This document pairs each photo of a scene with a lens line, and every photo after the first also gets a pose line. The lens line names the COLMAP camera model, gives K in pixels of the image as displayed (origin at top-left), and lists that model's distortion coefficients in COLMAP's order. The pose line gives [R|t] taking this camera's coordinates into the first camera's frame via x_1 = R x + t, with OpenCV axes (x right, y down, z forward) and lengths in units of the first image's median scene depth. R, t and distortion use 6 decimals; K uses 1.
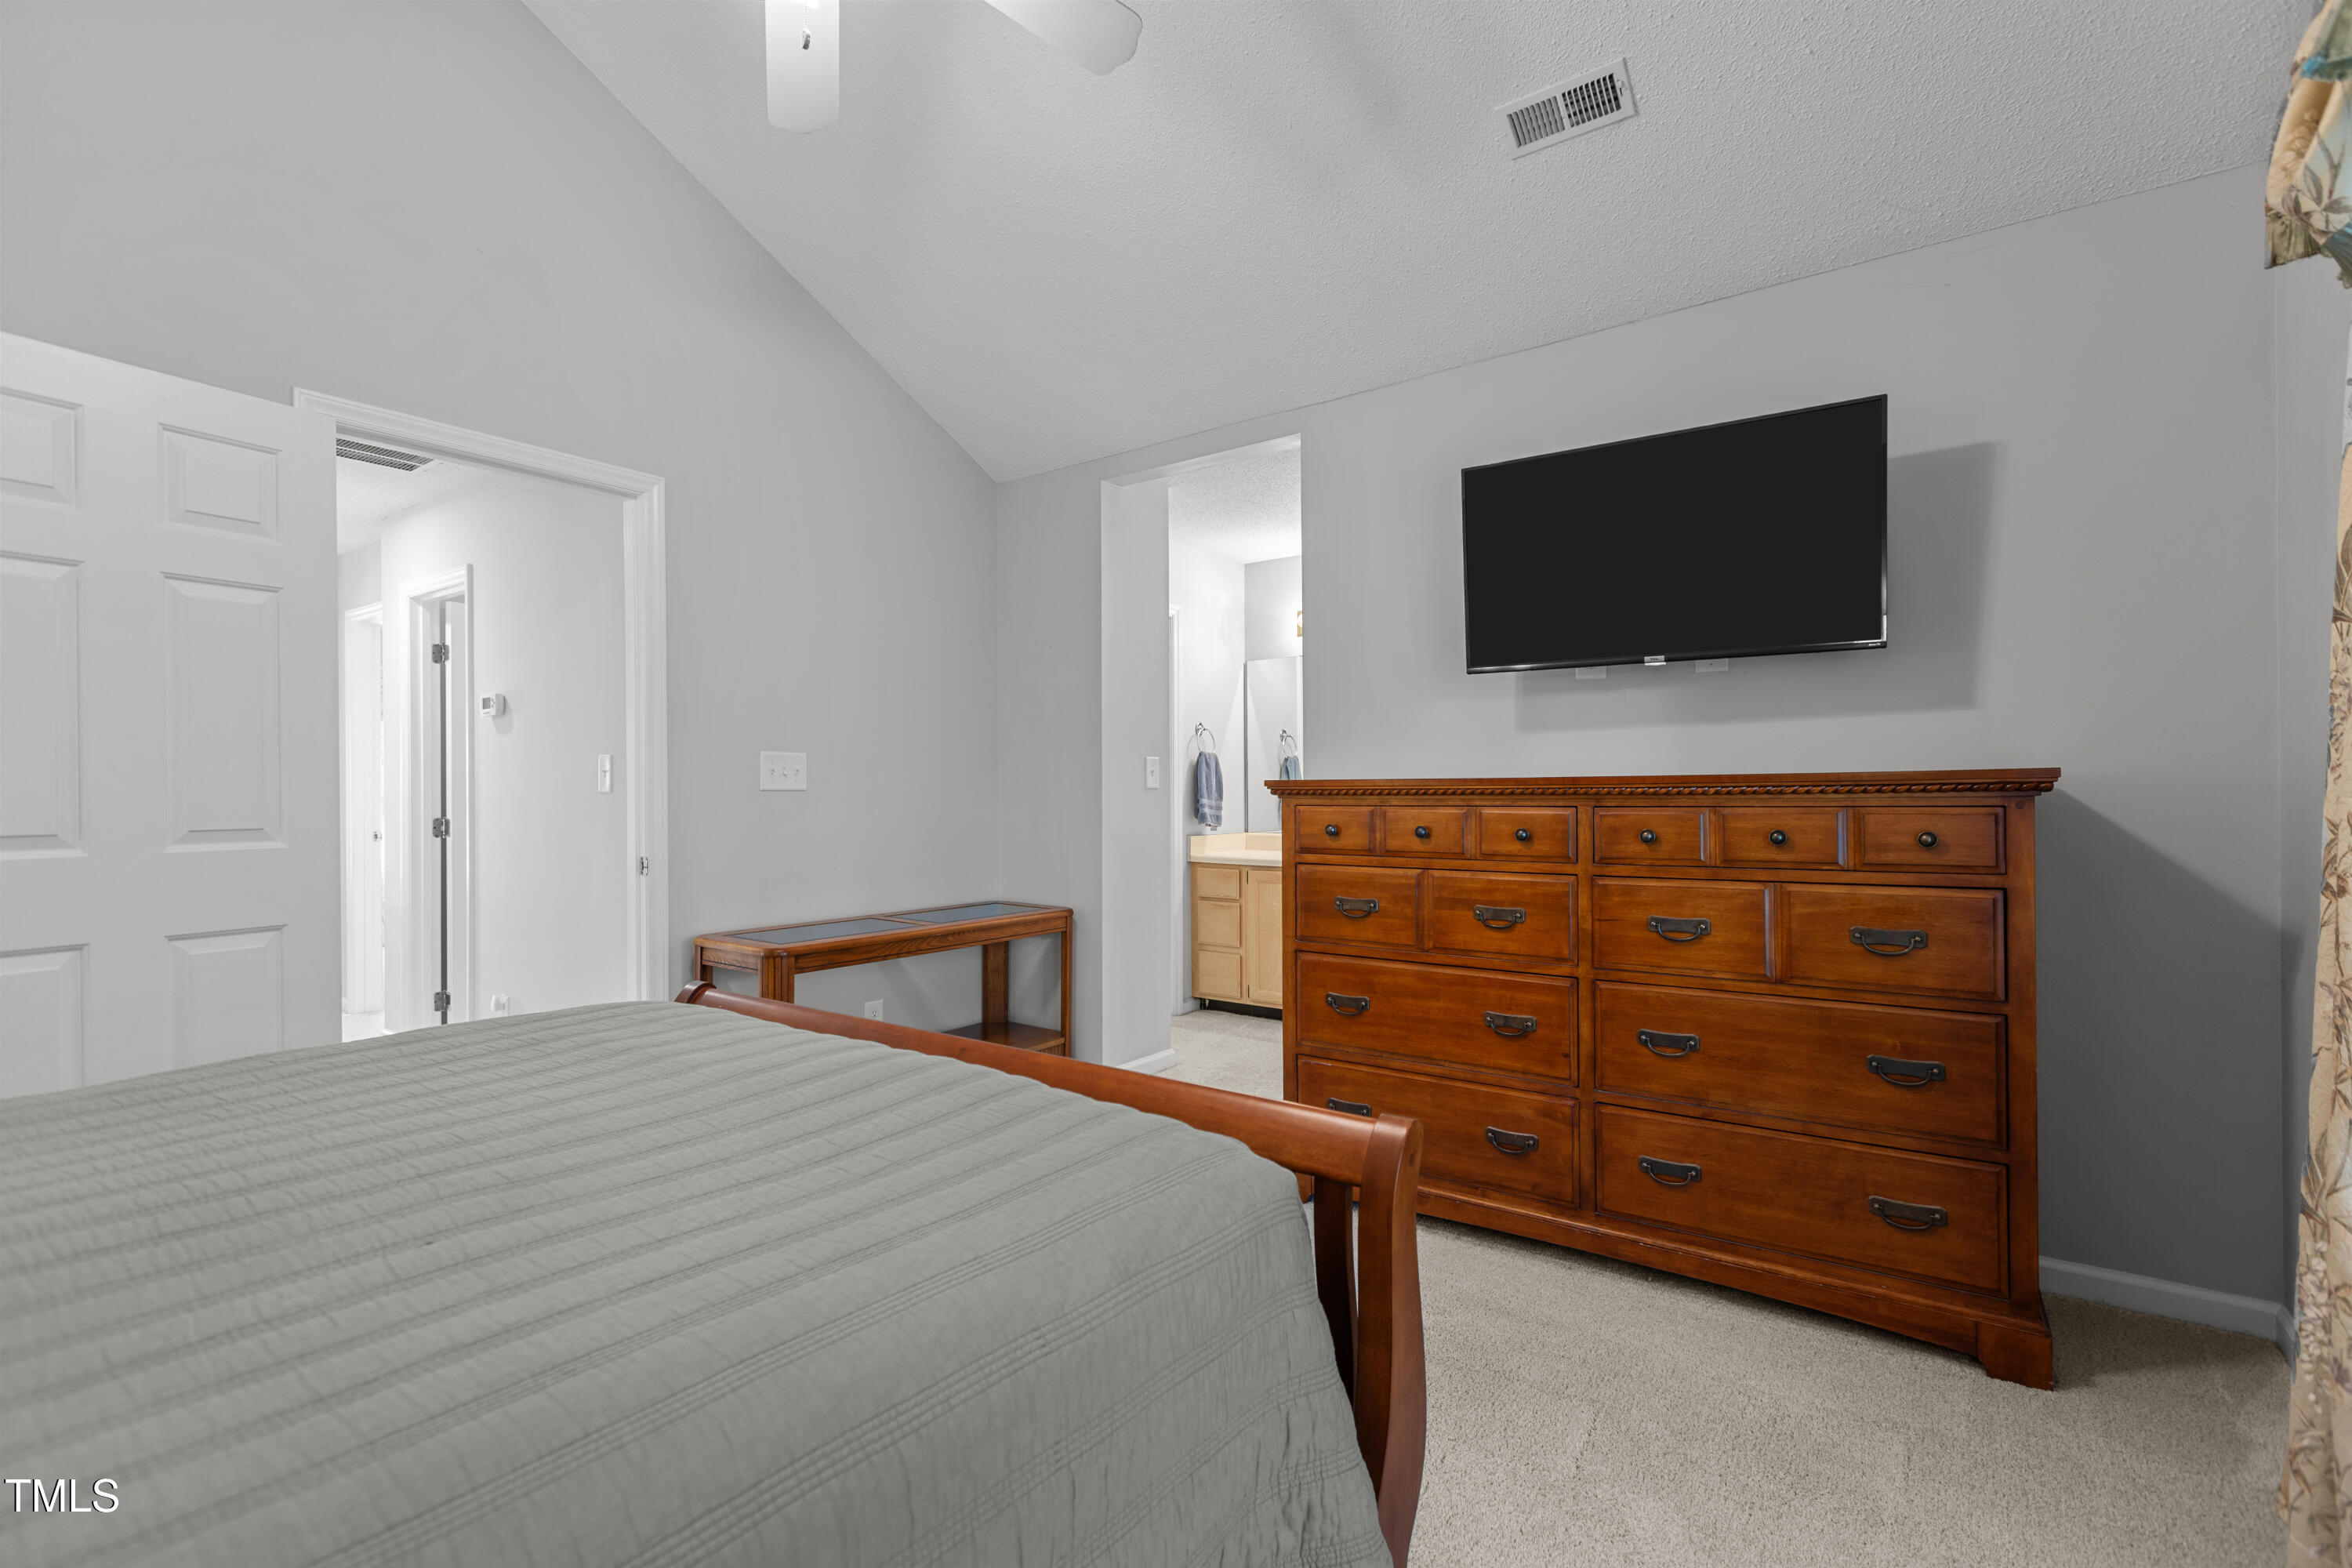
lens RADIAL K [[1048.8, 0, 1177.0], [0, 1048.8, 780.3], [0, 0, 1]] dist [0.003893, -0.002482]
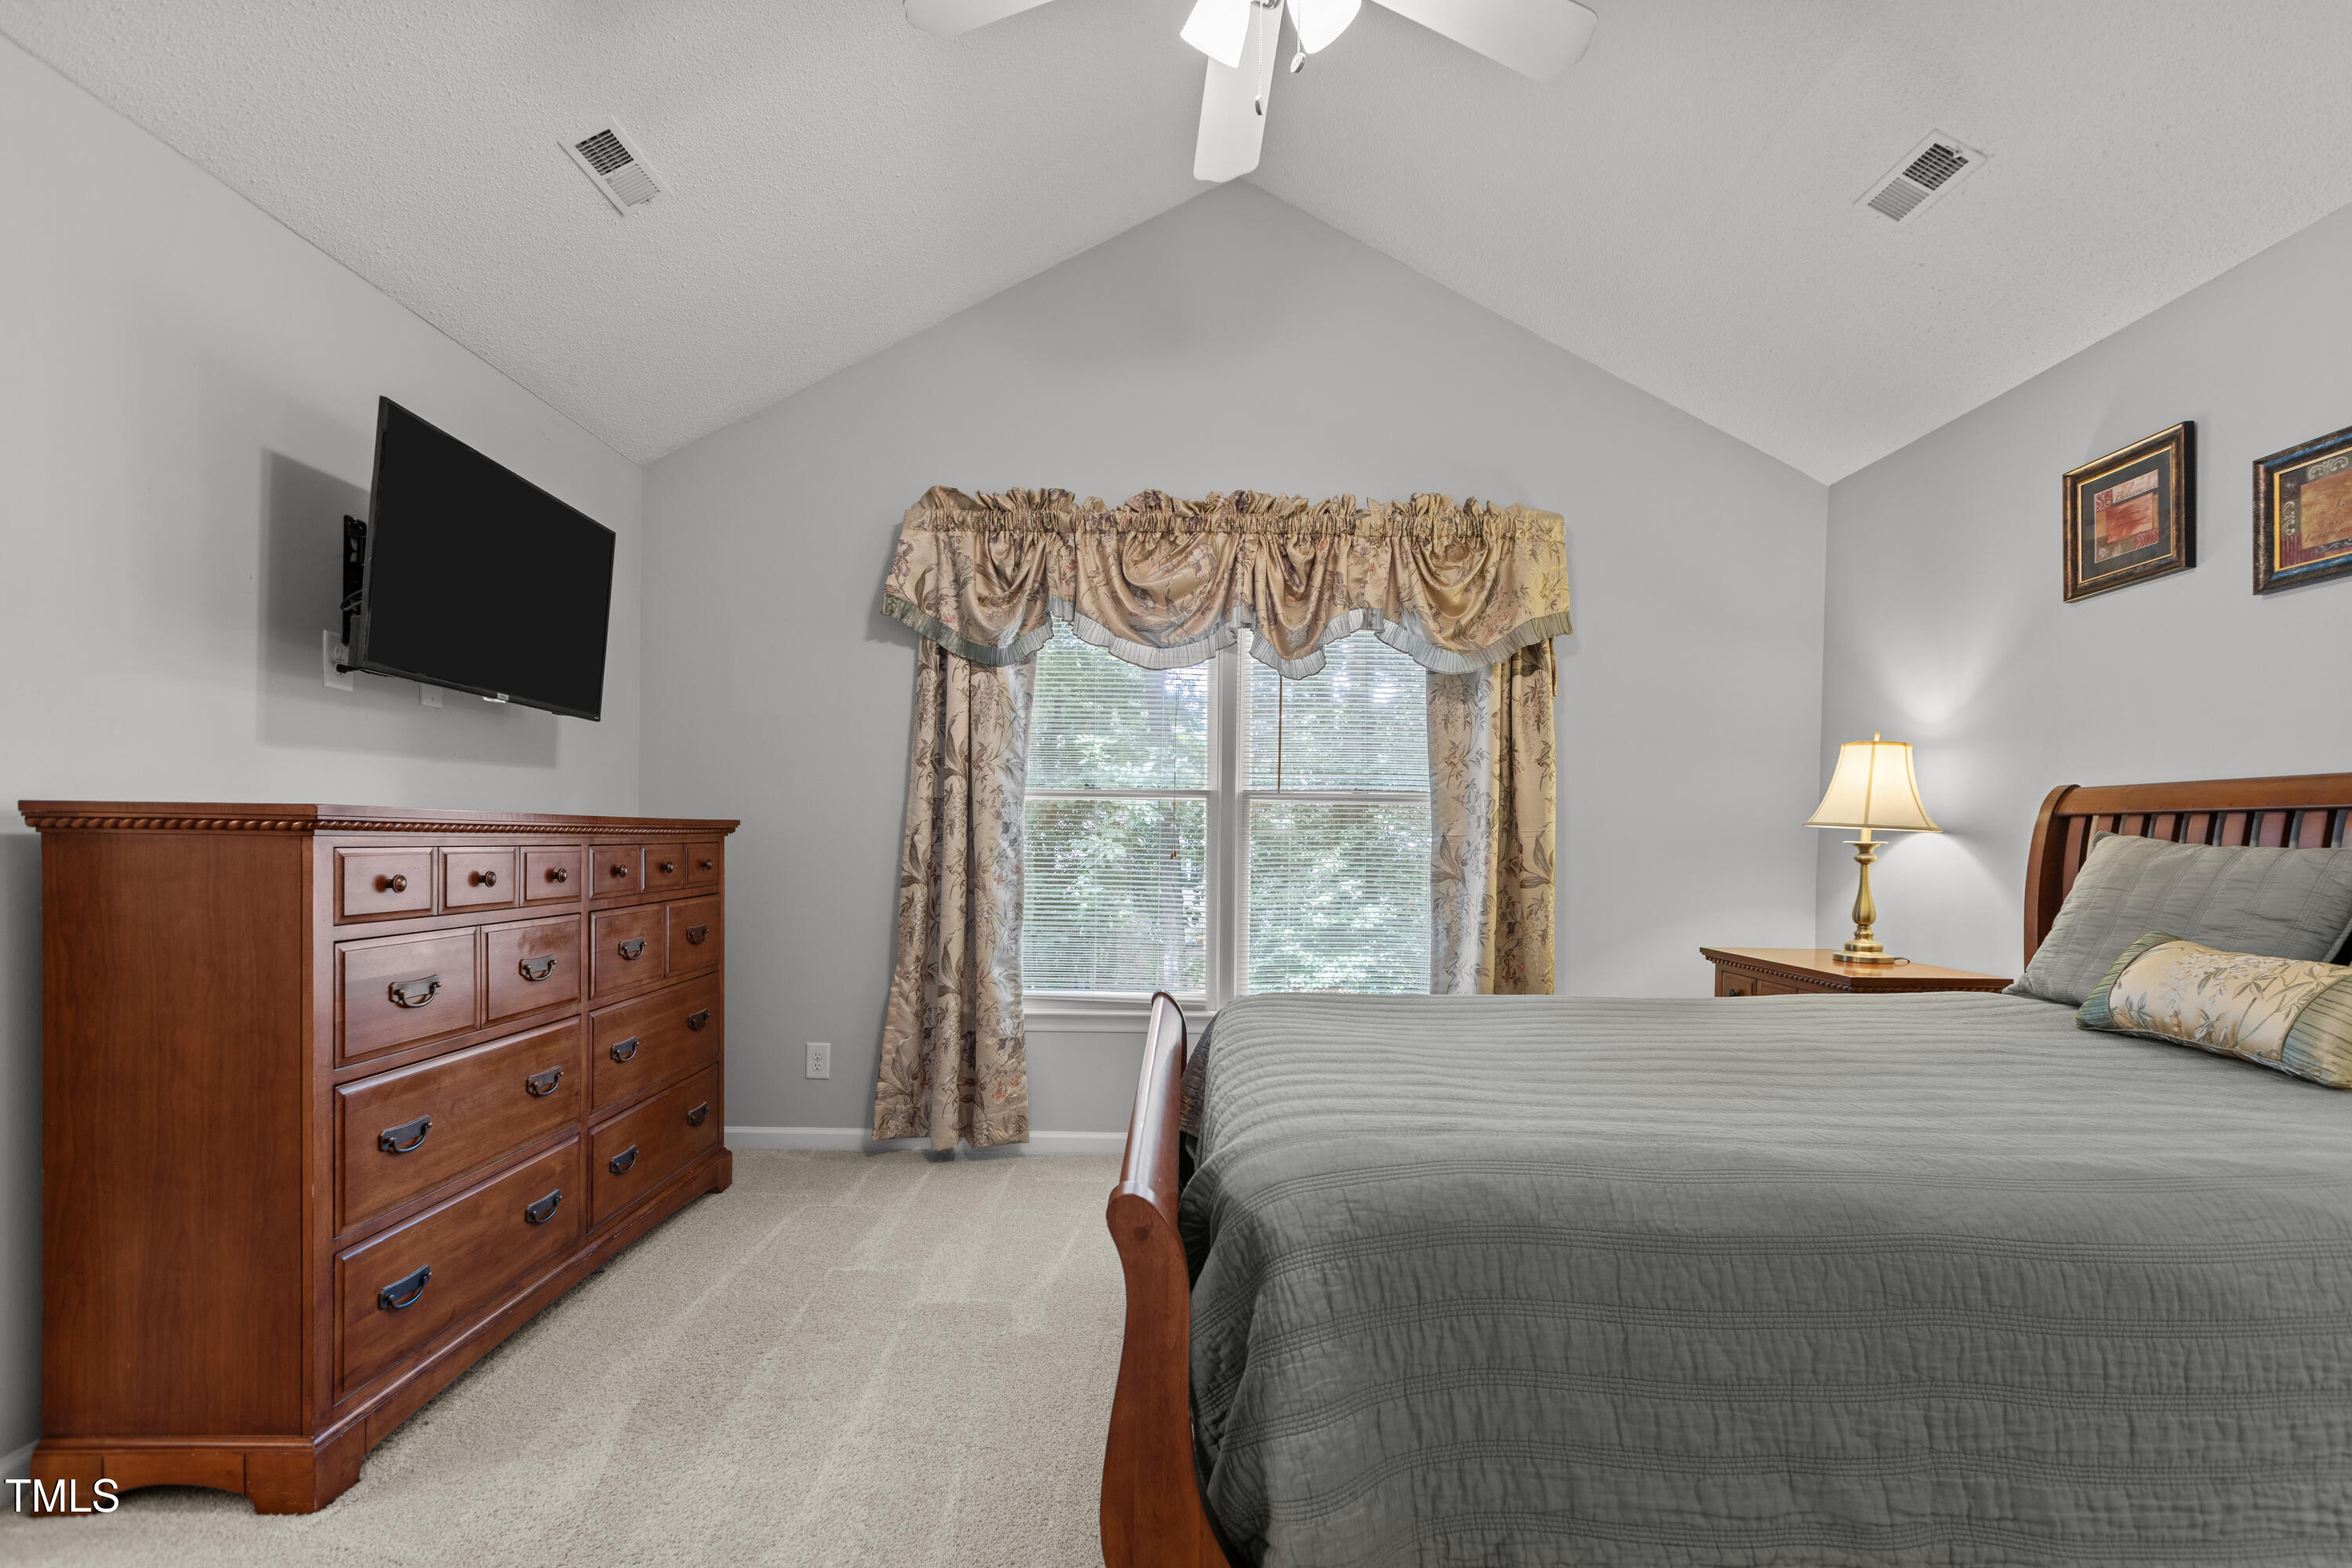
lens RADIAL K [[1048.8, 0, 1204.0], [0, 1048.8, 845.8], [0, 0, 1]] dist [0.003893, -0.002482]
pose [[-0.590311, -0.003971, 0.807166, -0.759676], [-0.015472, 0.999860, -0.006396, 0.022325], [-0.807028, -0.016265, -0.590290, 1.076490]]
